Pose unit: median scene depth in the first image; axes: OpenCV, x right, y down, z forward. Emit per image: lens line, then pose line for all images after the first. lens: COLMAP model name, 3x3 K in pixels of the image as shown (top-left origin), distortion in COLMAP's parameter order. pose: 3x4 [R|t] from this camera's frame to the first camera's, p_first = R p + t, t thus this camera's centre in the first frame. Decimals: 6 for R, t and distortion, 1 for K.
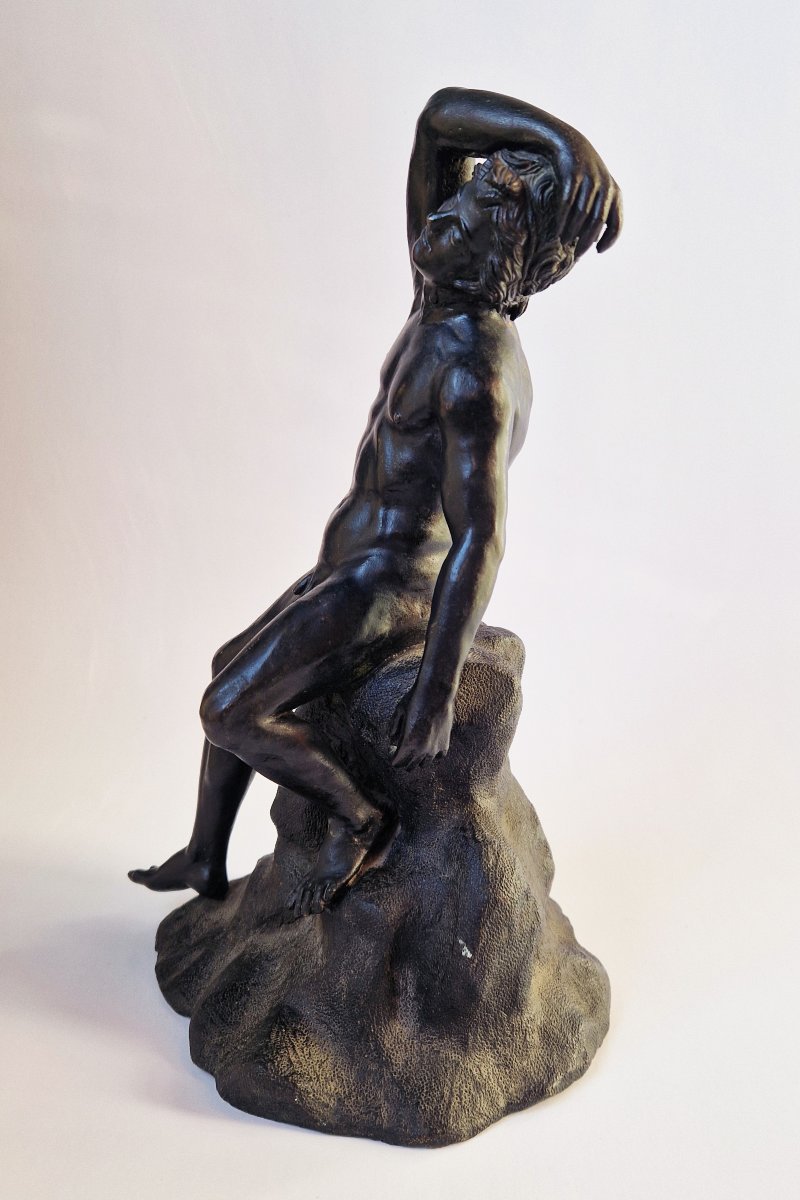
lens RADIAL K [[1046.9, 0, 412.7], [0, 1046.9, 598.7], [0, 0, 1]] dist [0.092437, -0.157020]
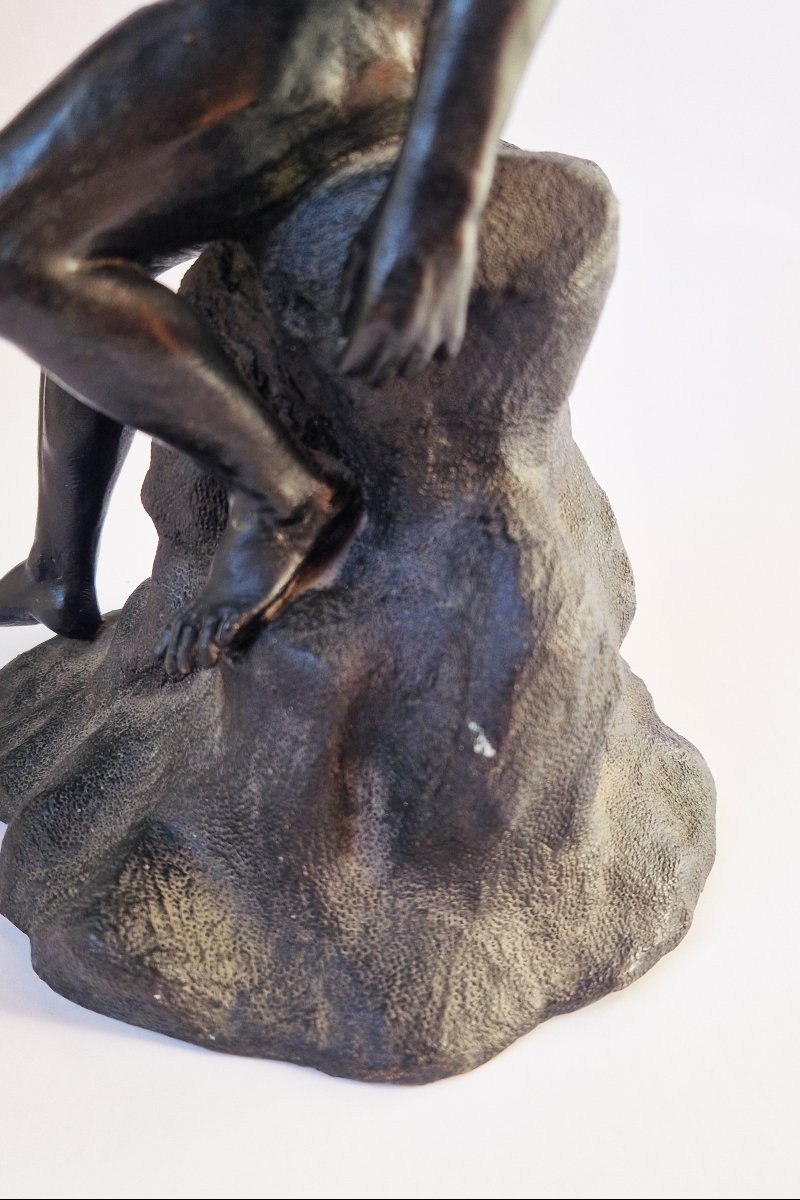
lens RADIAL K [[1046.9, 0, 412.7], [0, 1046.9, 598.7], [0, 0, 1]] dist [0.092437, -0.157020]
pose [[0.999735, 0.022223, -0.005995, 0.017090], [-0.020273, 0.973496, 0.227805, 0.142706], [0.010899, -0.227623, 0.973688, 0.496073]]
